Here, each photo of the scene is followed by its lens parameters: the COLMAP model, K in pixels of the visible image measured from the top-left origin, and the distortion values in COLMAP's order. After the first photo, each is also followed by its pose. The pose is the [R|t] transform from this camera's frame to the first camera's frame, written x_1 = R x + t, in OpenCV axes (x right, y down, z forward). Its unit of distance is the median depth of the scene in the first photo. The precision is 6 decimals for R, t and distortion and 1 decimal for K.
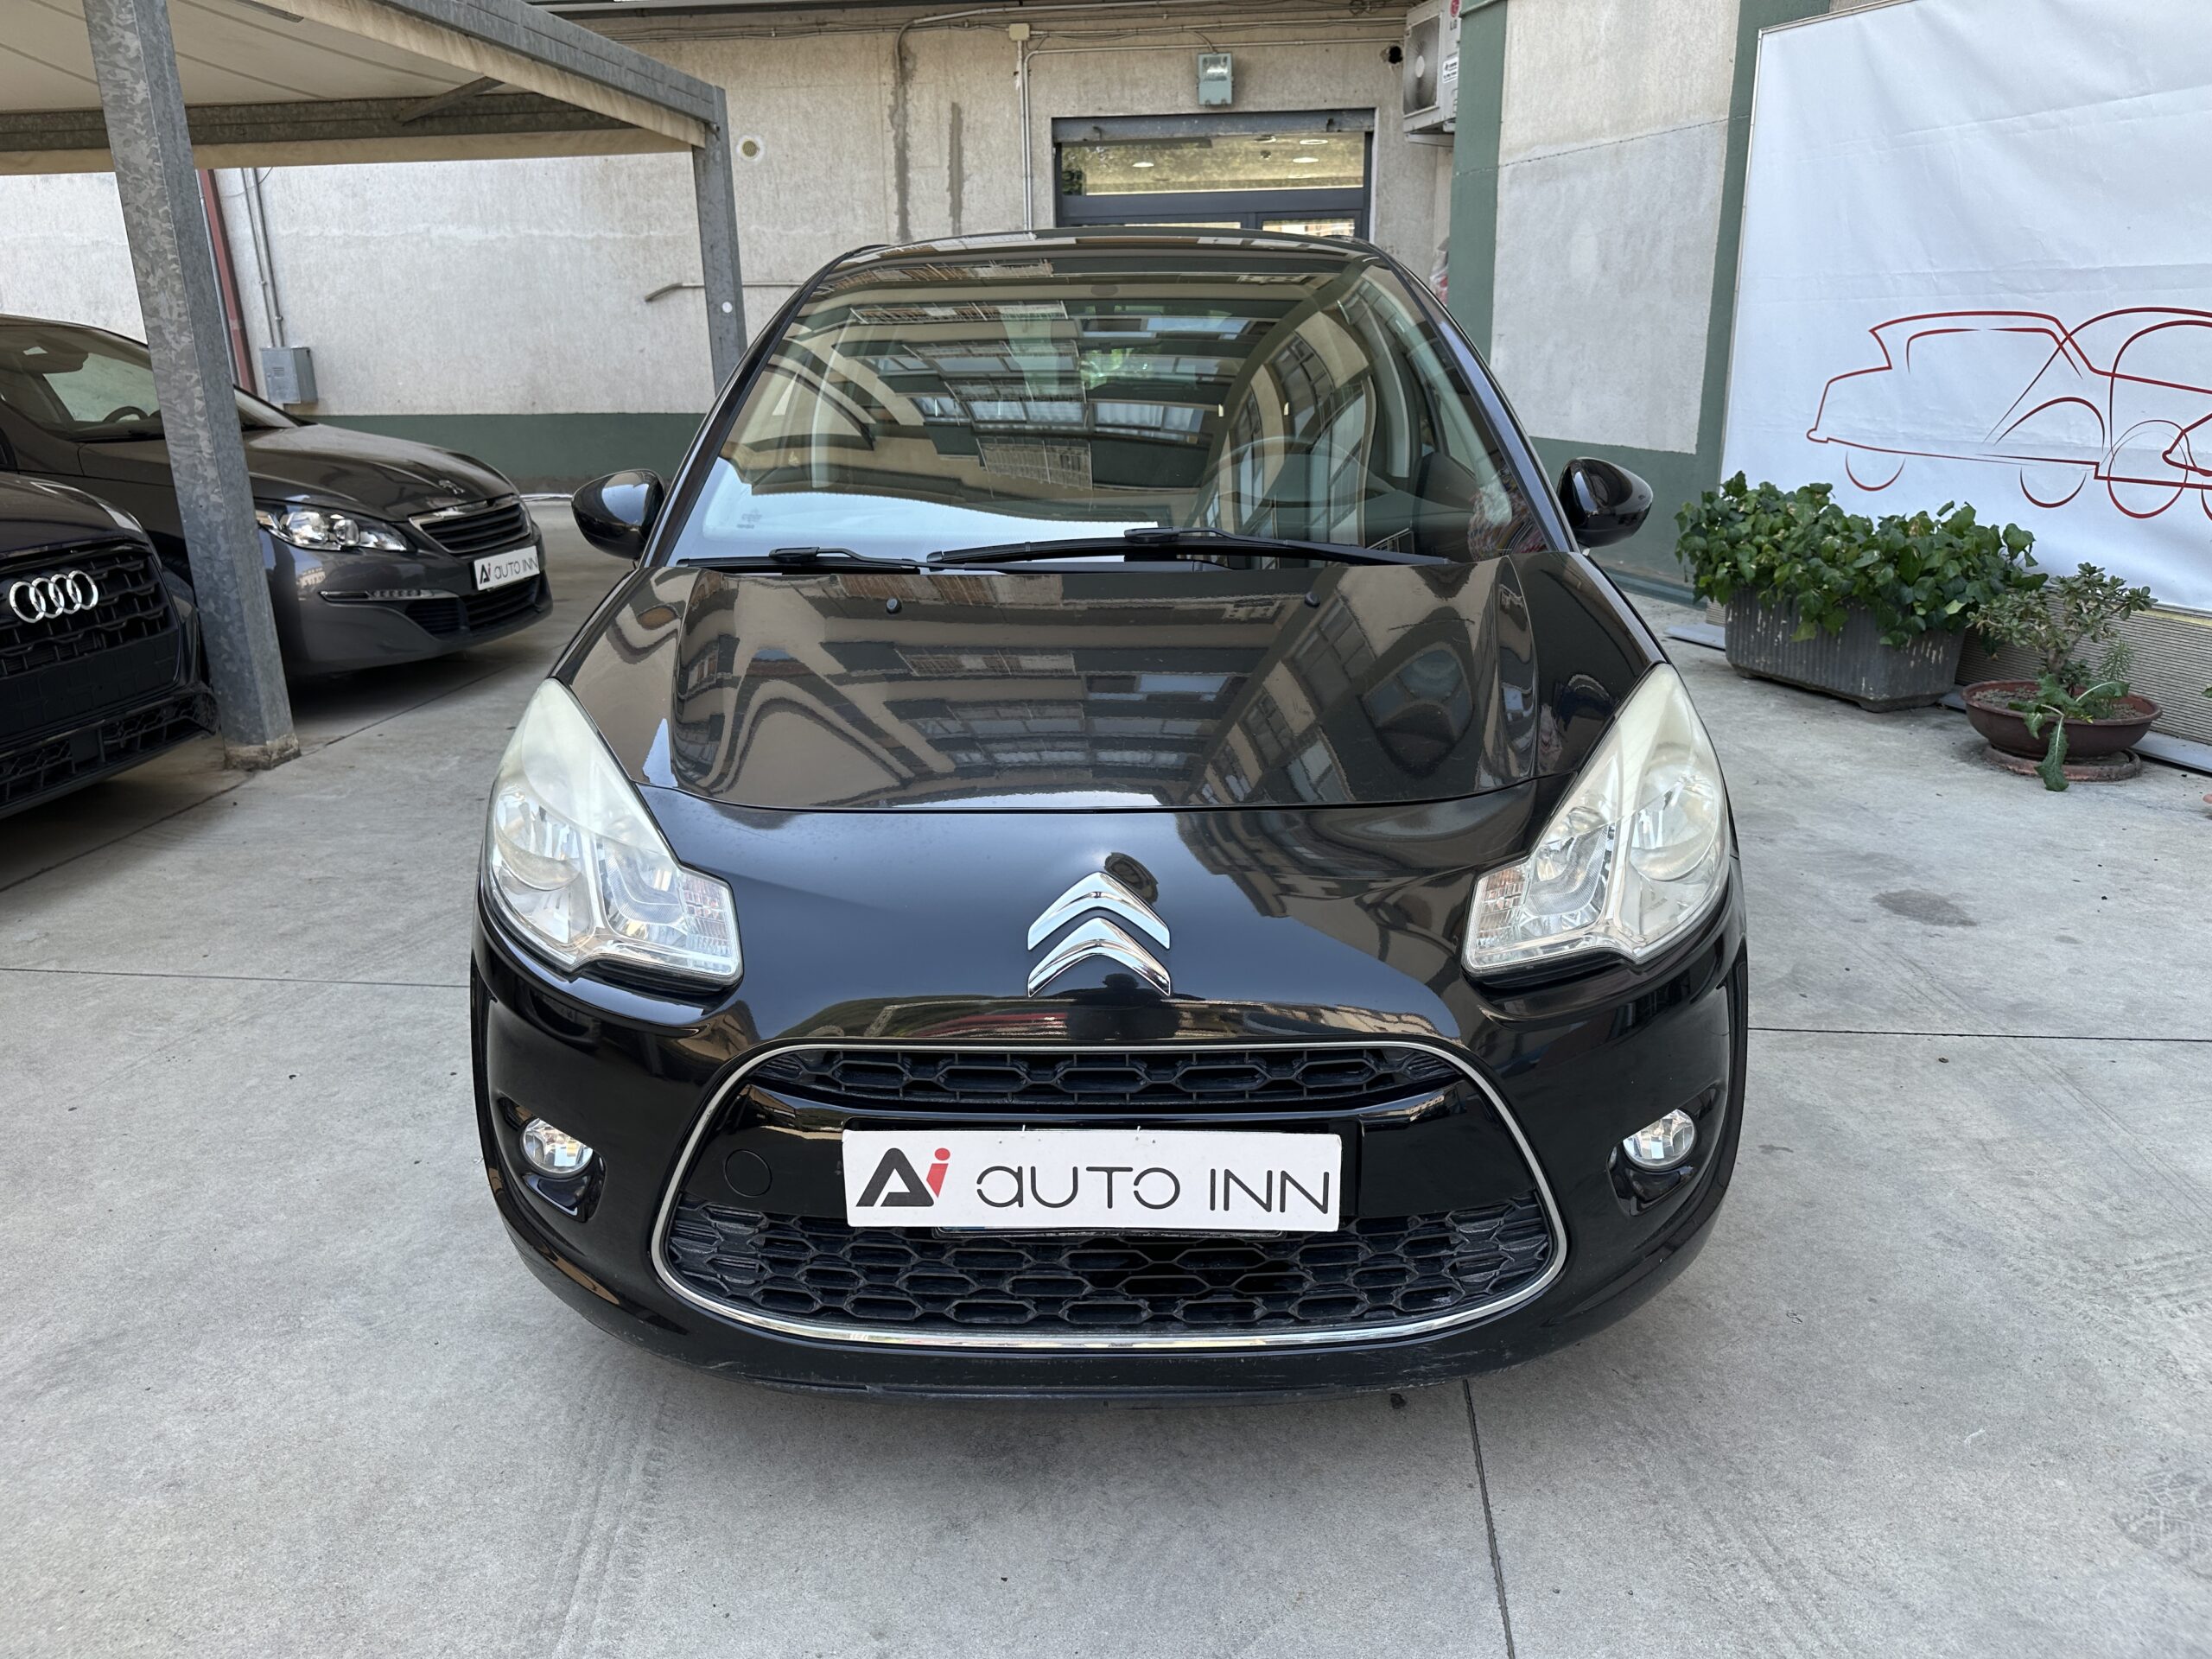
lens RADIAL K [[1575.5, 0, 1099.4], [0, 1575.5, 830.9], [0, 0, 1]] dist [0.005125, -0.004886]
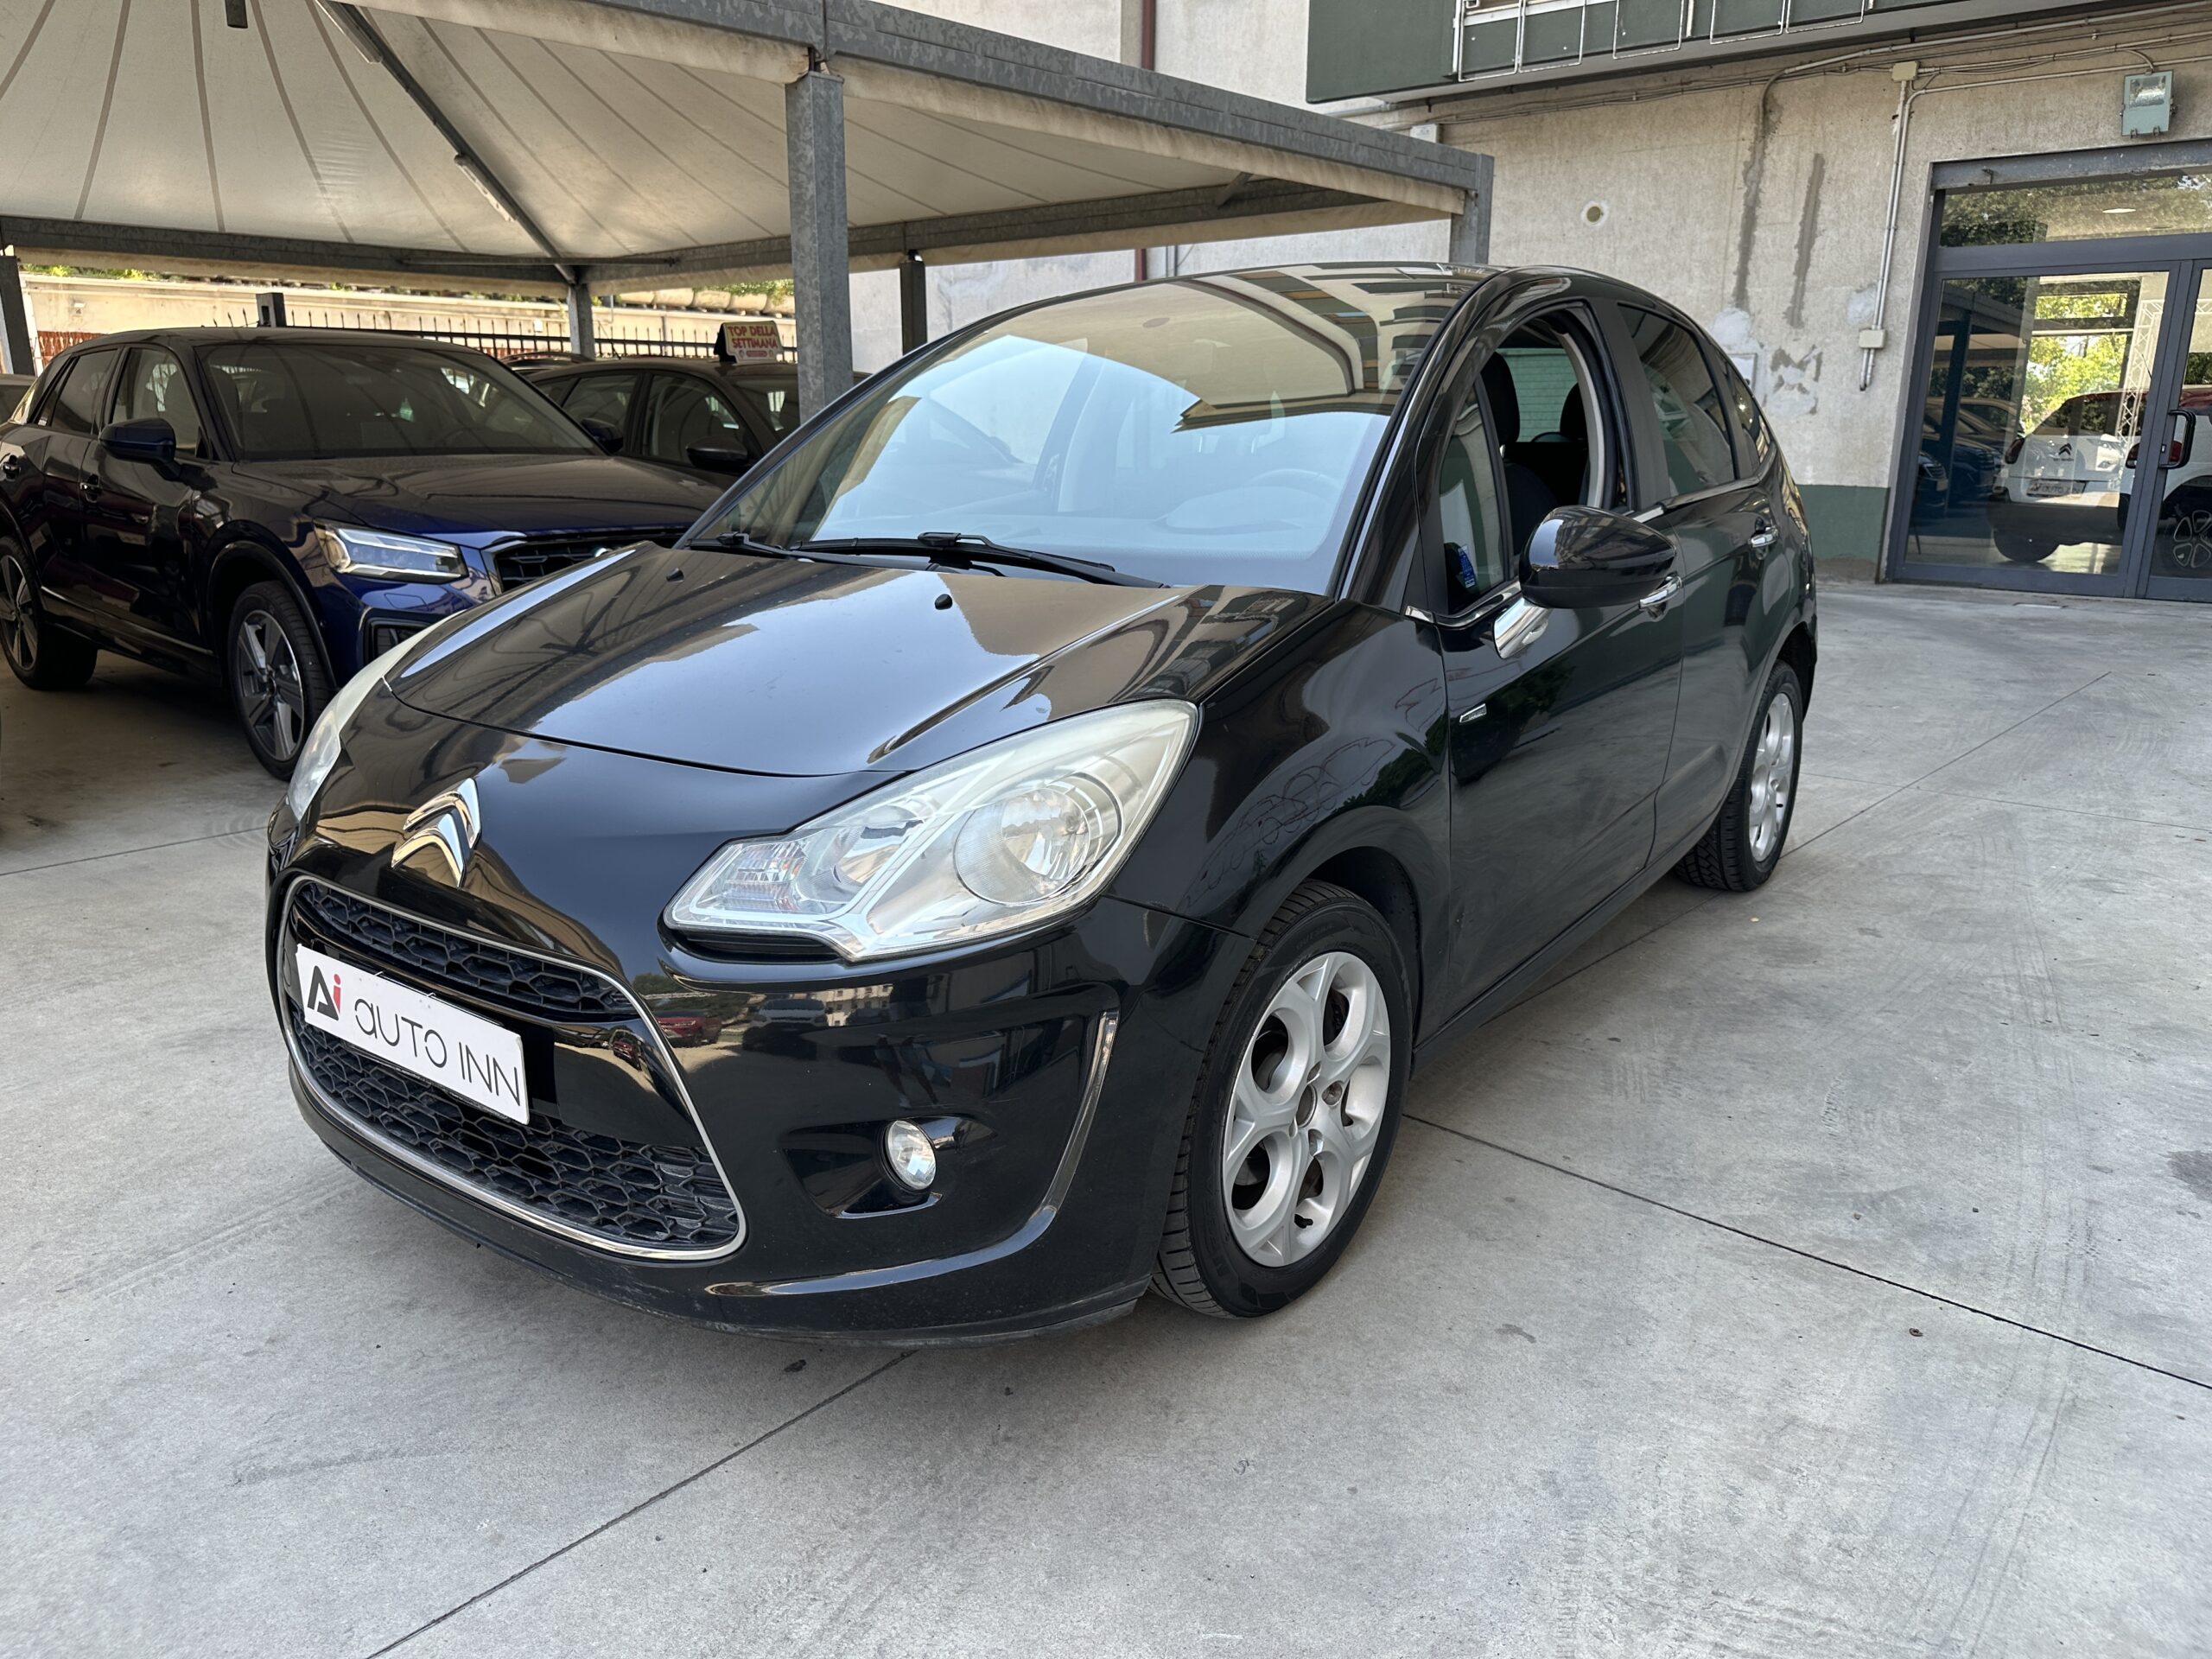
lens RADIAL K [[1575.5, 0, 1099.4], [0, 1575.5, 830.9], [0, 0, 1]] dist [0.005125, -0.004886]
pose [[0.817337, 0.166497, -0.551579, 0.141670], [-0.189549, 0.981749, 0.015470, -0.006116], [0.544088, 0.091907, 0.833980, 0.035400]]
